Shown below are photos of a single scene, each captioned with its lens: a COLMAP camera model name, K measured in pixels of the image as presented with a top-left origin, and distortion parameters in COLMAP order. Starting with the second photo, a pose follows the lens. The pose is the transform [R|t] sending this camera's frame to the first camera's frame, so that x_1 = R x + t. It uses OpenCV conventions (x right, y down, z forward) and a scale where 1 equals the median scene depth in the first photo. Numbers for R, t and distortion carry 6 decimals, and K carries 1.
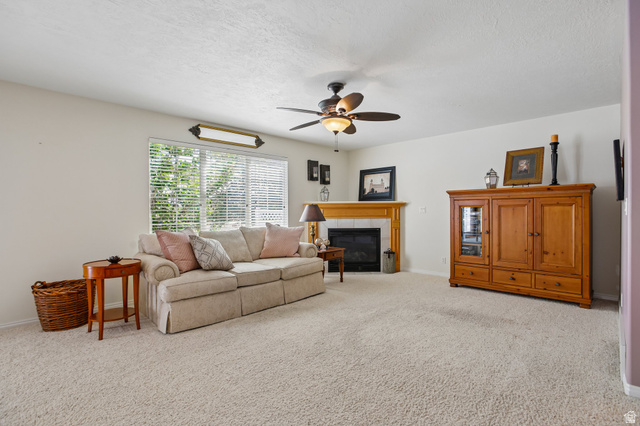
lens RADIAL K [[307.1, 0, 320.0], [0, 307.1, 213.0], [0, 0, 1]] dist [-0.029680, 0.000363]
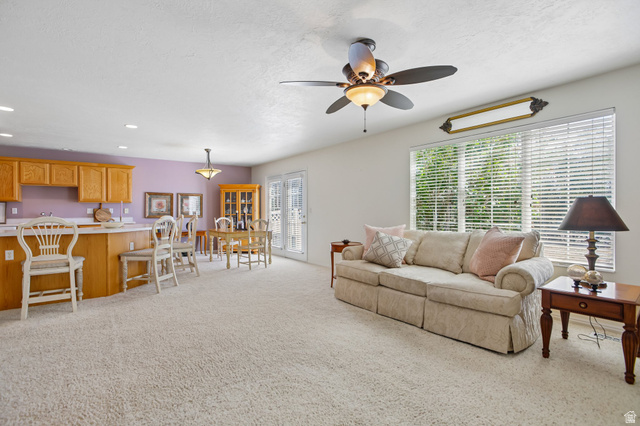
lens RADIAL K [[311.7, 0, 307.2], [0, 311.7, 211.9], [0, 0, 1]] dist [-0.031400, 0.000213]
pose [[-0.173485, 0.008441, -0.984800, 0.580111], [-0.000310, 0.999963, 0.008625, -0.008278], [0.984836, 0.001801, -0.173476, 0.680035]]
